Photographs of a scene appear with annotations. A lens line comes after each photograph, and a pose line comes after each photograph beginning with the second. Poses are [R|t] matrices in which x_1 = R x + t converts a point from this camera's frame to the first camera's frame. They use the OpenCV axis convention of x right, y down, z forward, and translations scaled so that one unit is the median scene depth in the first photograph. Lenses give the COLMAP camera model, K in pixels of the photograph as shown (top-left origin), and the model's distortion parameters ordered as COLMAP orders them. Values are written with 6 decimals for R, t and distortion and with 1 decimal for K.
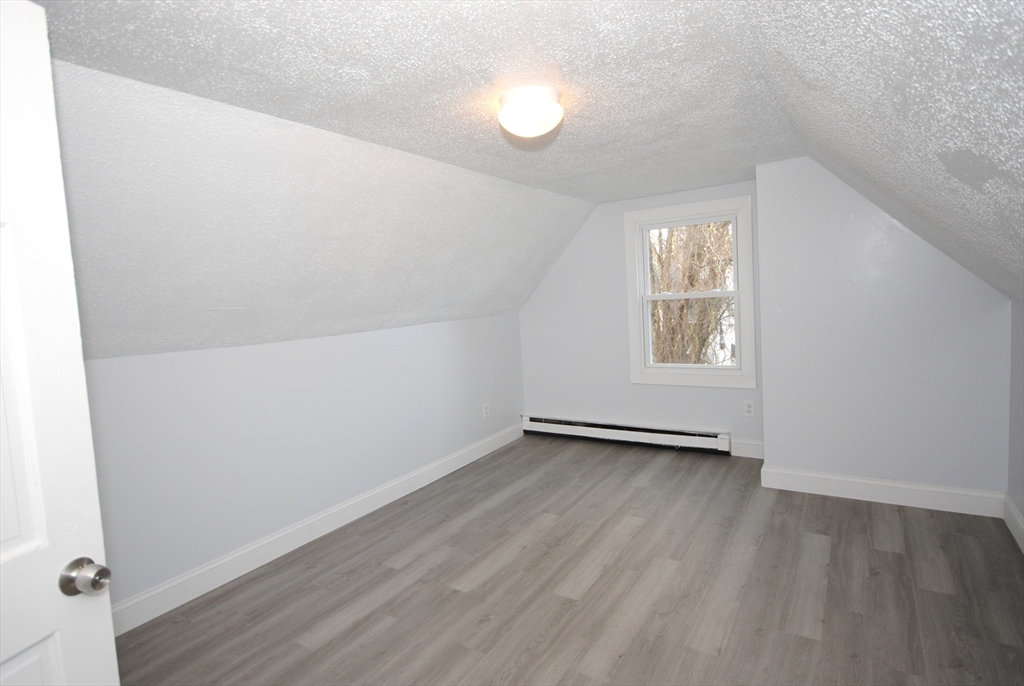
lens RADIAL K [[494.4, 0, 505.8], [0, 494.4, 344.4], [0, 0, 1]] dist [-0.001212, 0.002203]
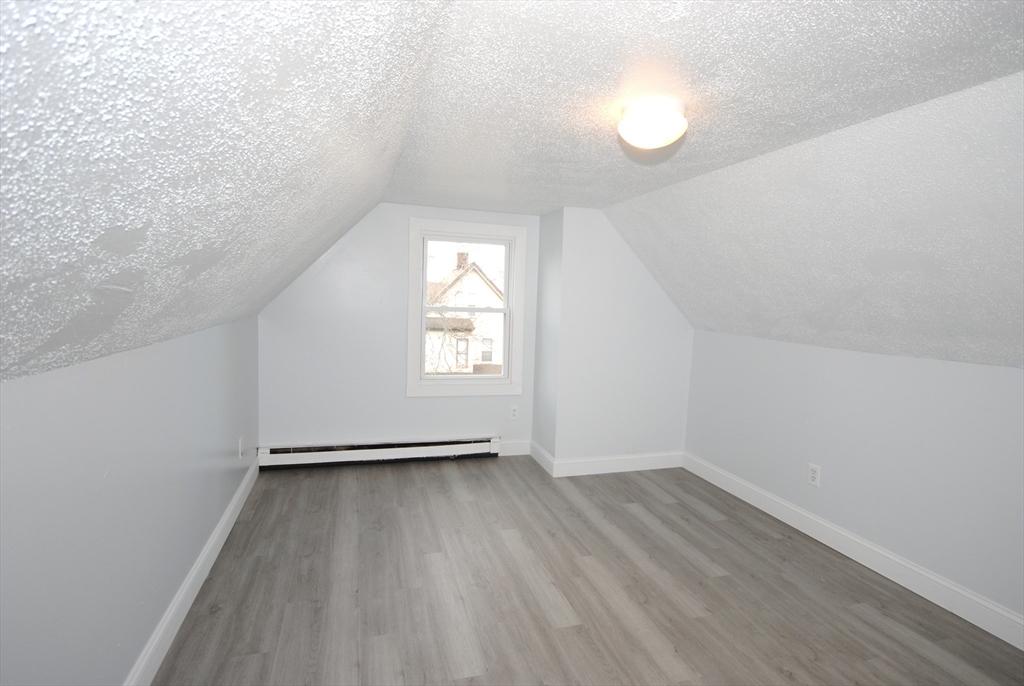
lens RADIAL K [[494.4, 0, 508.8], [0, 494.4, 343.4], [0, 0, 1]] dist [-0.001212, 0.002203]
pose [[0.658379, 0.016507, 0.752506, -0.422734], [-0.003481, 0.999816, -0.018886, -0.008614], [-0.752679, 0.009815, 0.658315, 0.284578]]
